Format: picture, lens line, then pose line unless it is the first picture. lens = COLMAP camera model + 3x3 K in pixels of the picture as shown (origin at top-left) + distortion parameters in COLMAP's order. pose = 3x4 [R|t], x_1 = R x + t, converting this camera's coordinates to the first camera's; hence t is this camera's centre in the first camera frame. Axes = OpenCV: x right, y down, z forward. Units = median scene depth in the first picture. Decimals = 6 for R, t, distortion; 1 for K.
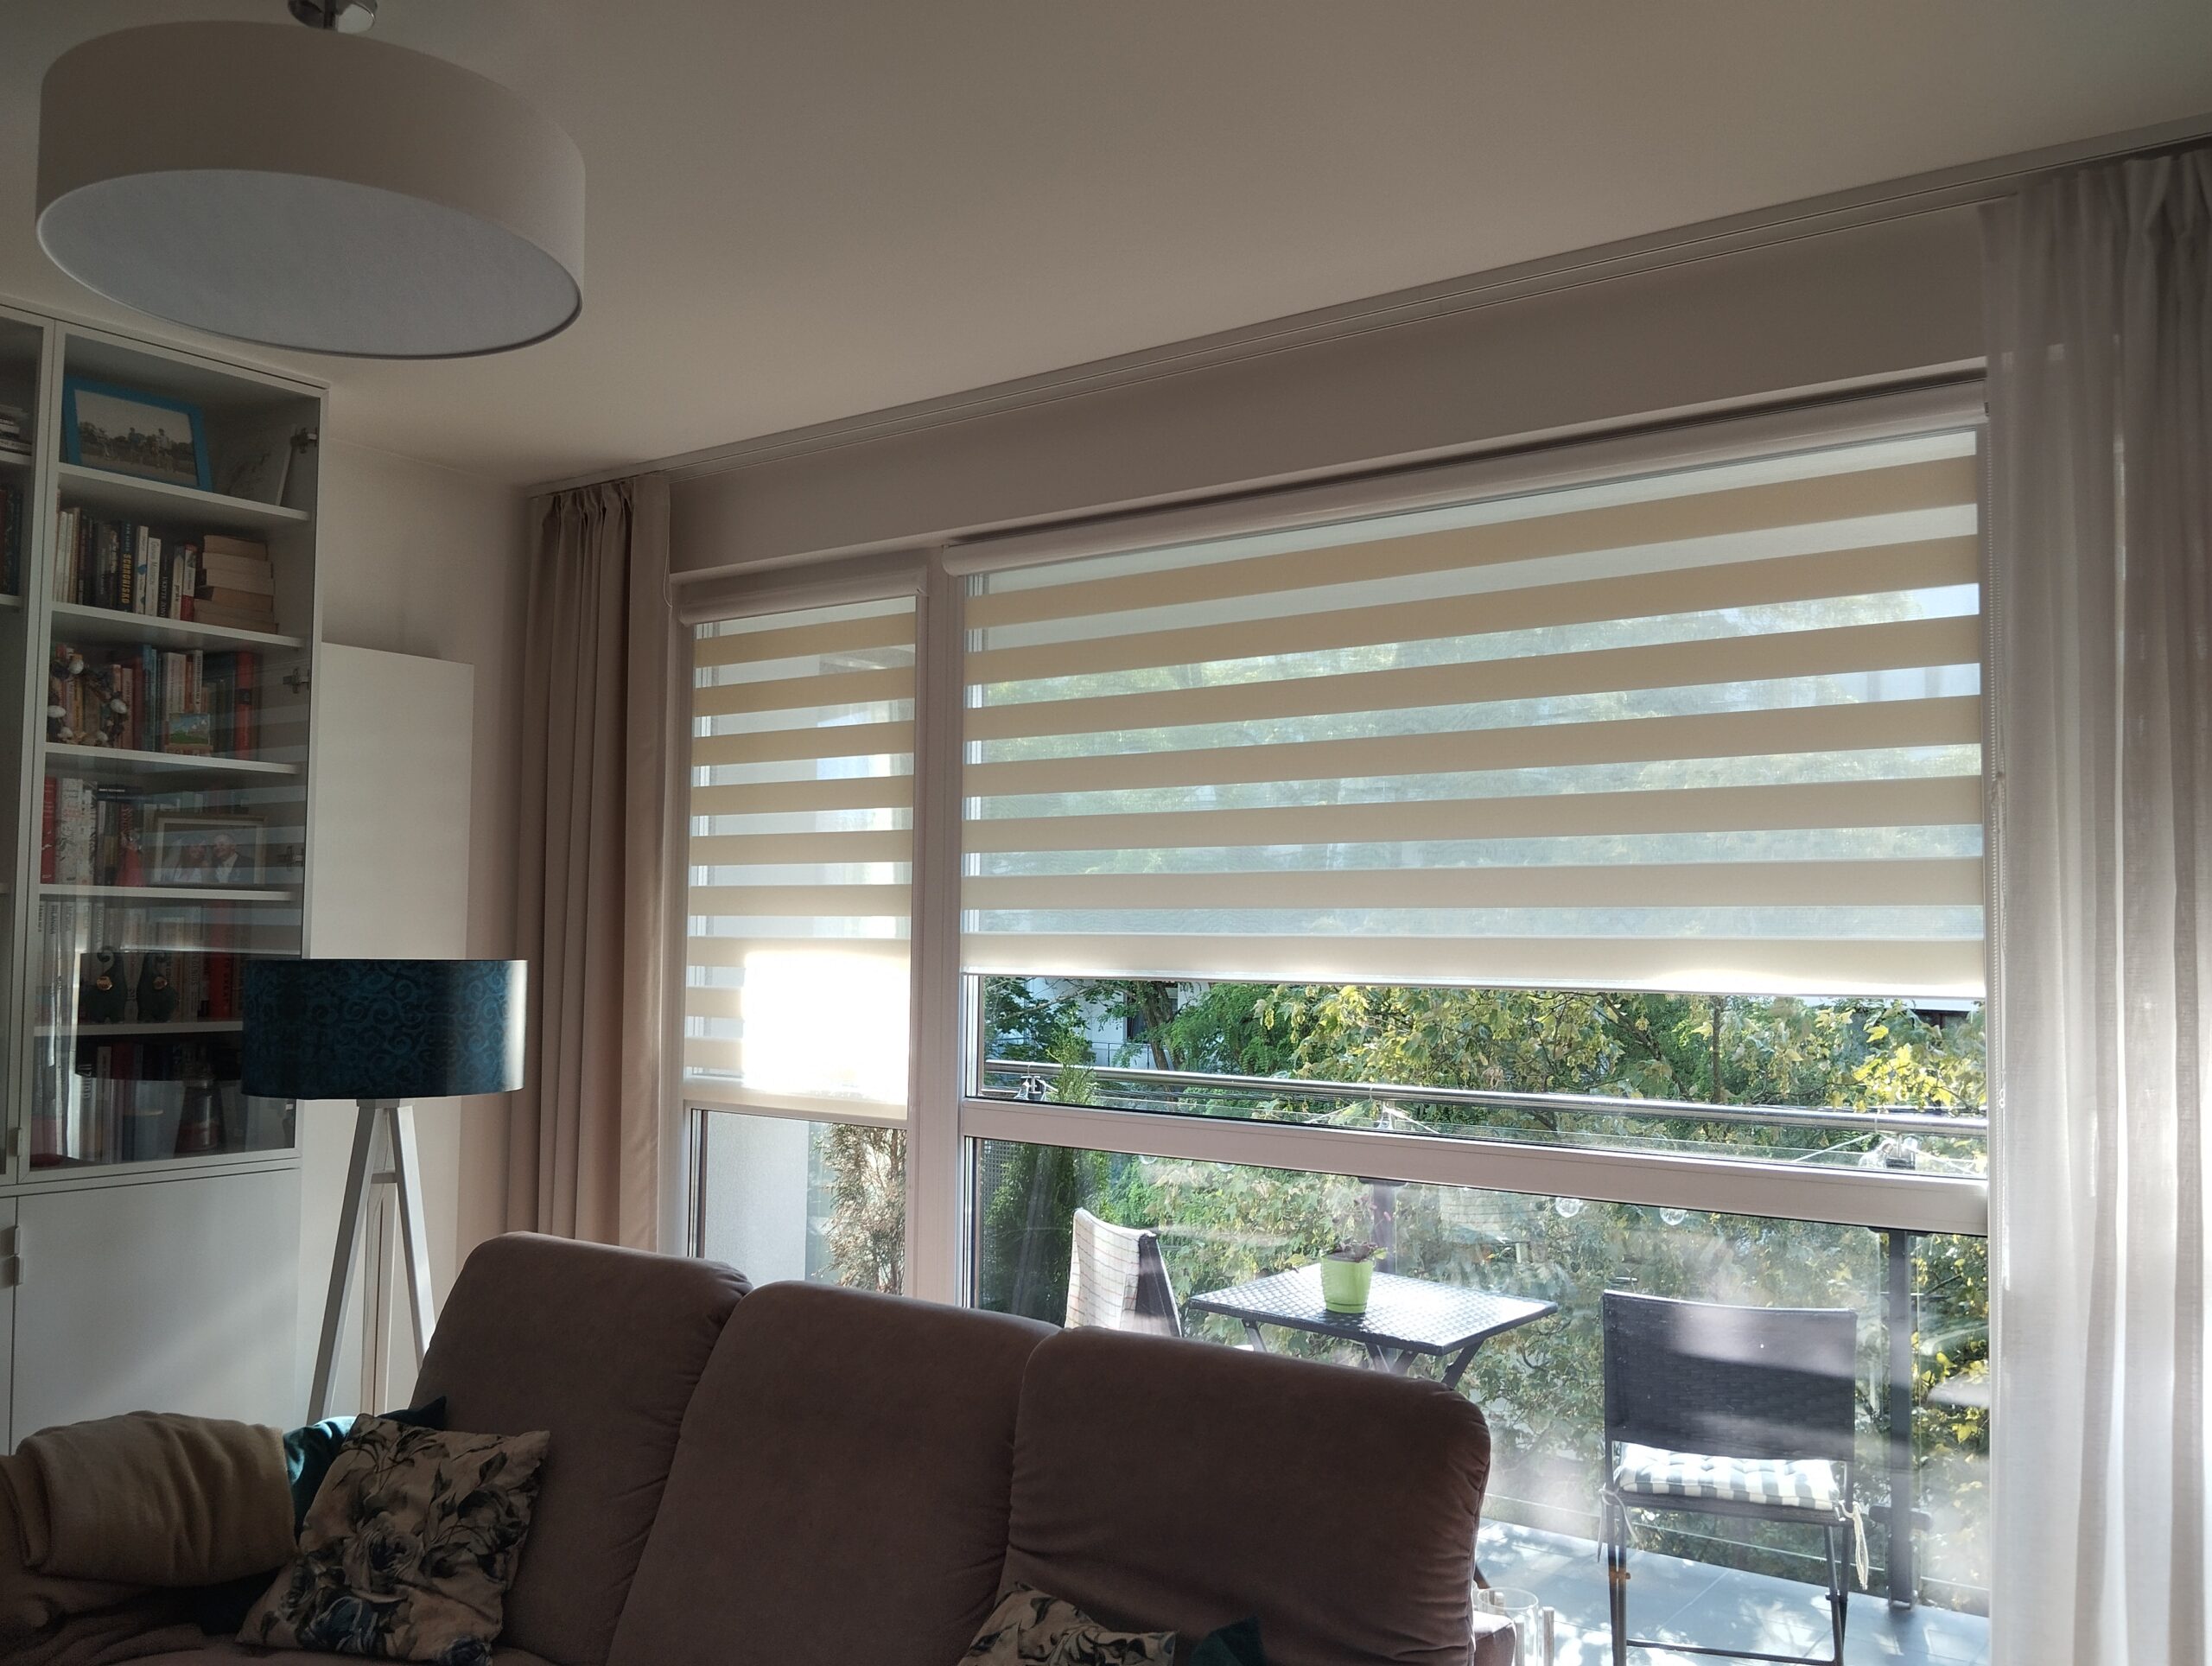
lens RADIAL K [[1905.4, 0, 1106.0], [0, 1905.4, 833.0], [0, 0, 1]] dist [0.076716, -0.130206]
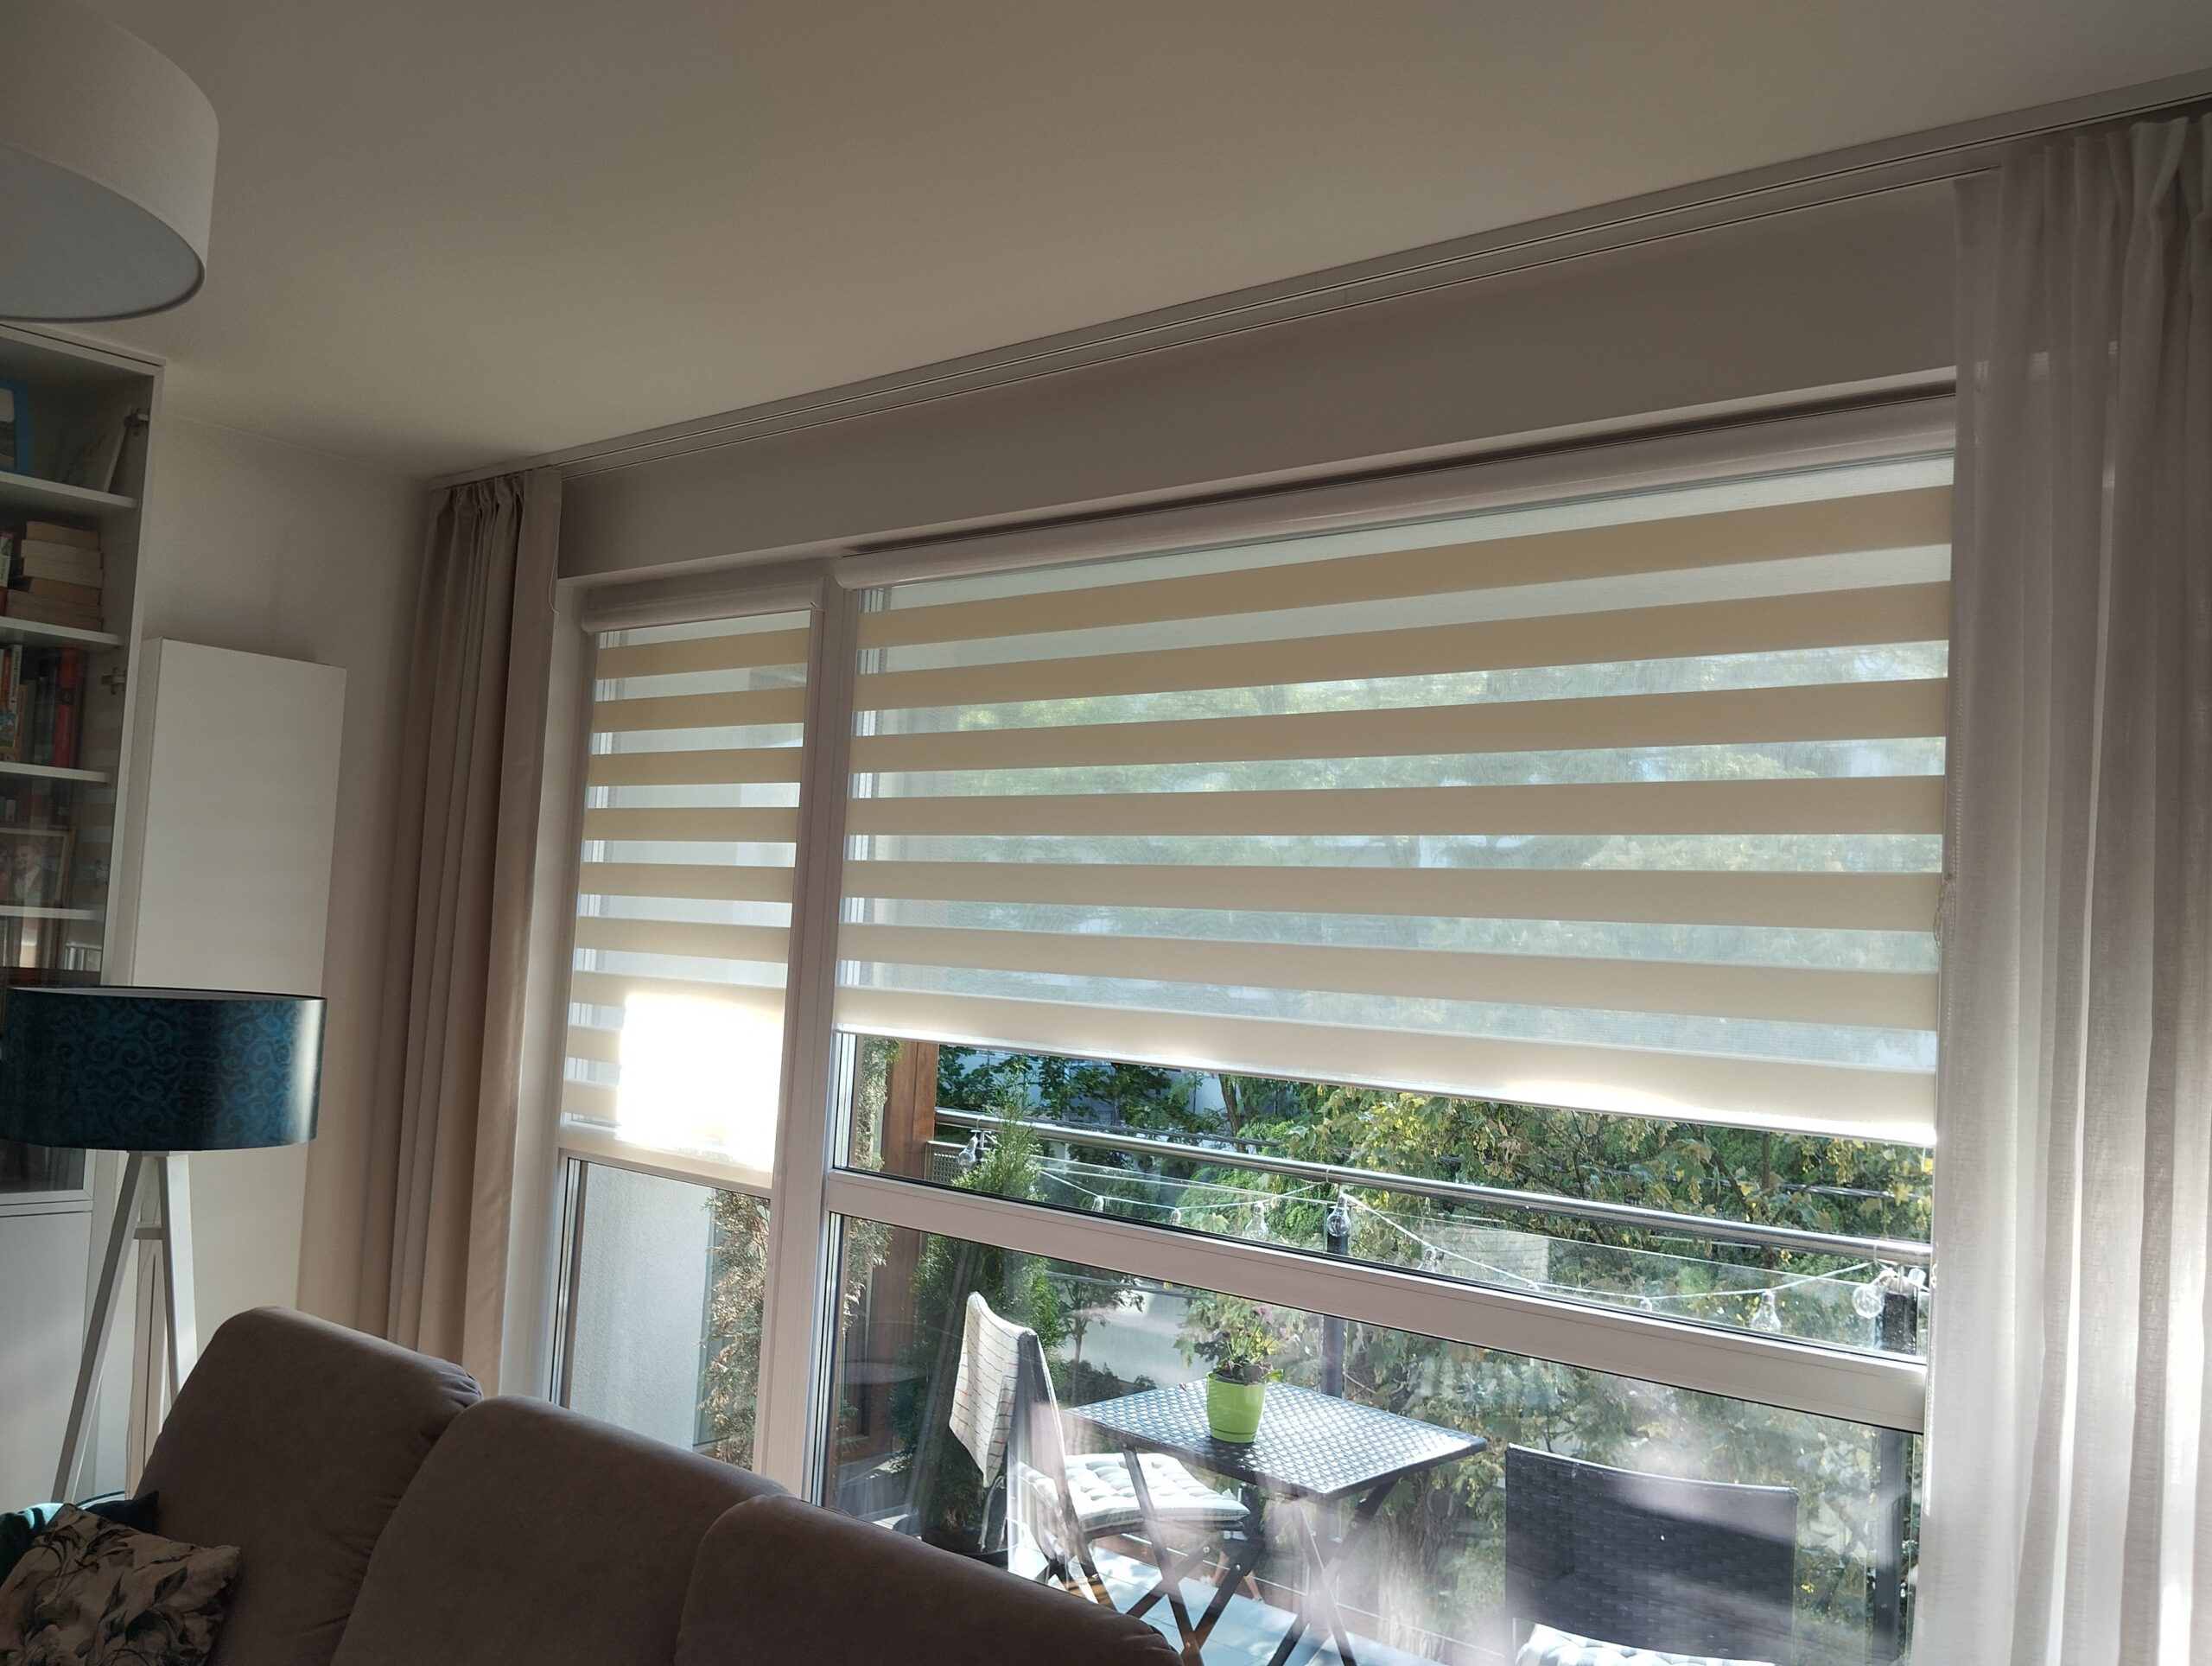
lens RADIAL K [[1905.4, 0, 1106.0], [0, 1905.4, 833.0], [0, 0, 1]] dist [0.076716, -0.130206]
pose [[0.996032, 0.041483, -0.078733, 0.127559], [-0.041981, 0.999107, -0.004676, -0.022229], [0.078468, 0.007963, 0.996885, 0.118719]]
